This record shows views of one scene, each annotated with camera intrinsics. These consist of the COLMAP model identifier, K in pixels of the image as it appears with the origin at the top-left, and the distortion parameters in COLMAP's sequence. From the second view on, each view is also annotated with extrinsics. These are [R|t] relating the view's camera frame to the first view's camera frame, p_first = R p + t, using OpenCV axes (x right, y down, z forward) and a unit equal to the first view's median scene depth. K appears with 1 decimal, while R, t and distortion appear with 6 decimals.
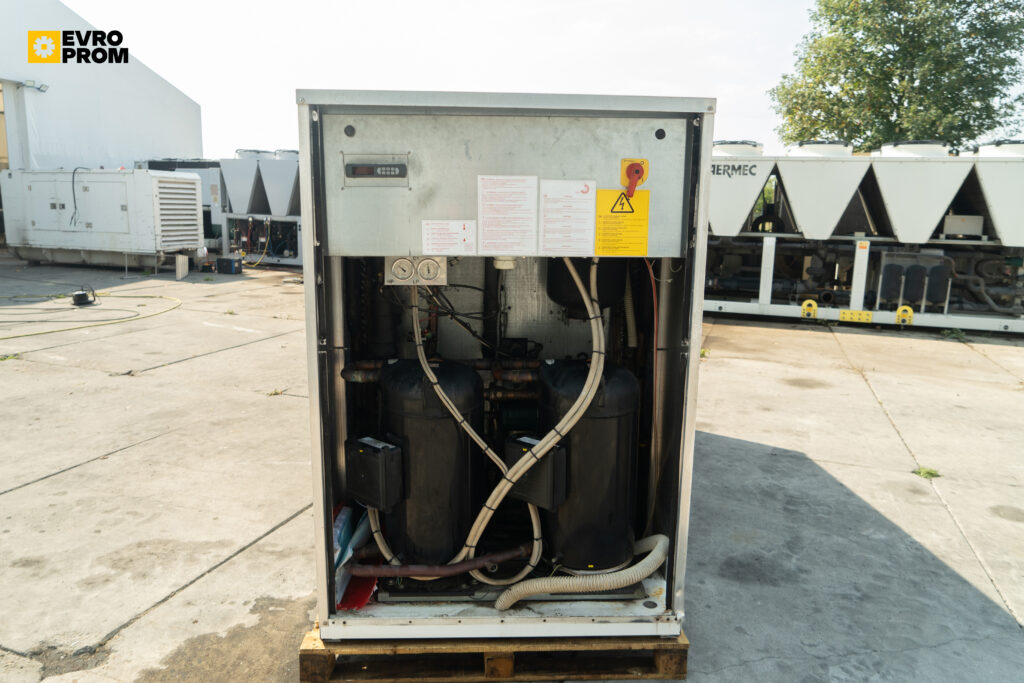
lens RADIAL K [[702.8, 0, 512.0], [0, 702.8, 341.5], [0, 0, 1]] dist [-0.020395, 0.000614]
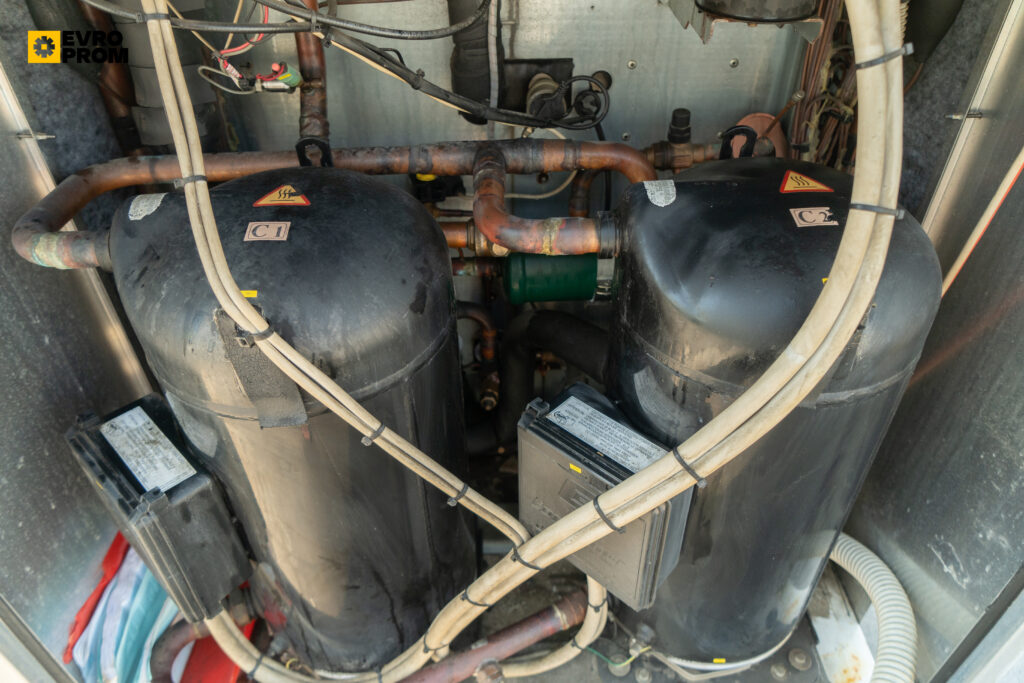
lens RADIAL K [[702.8, 0, 512.0], [0, 702.8, 341.5], [0, 0, 1]] dist [-0.020395, 0.000614]
pose [[0.999536, -0.010127, -0.028736, -0.000992], [0.022806, 0.874088, 0.485232, -0.031282], [0.020204, -0.485663, 0.873913, 0.342937]]
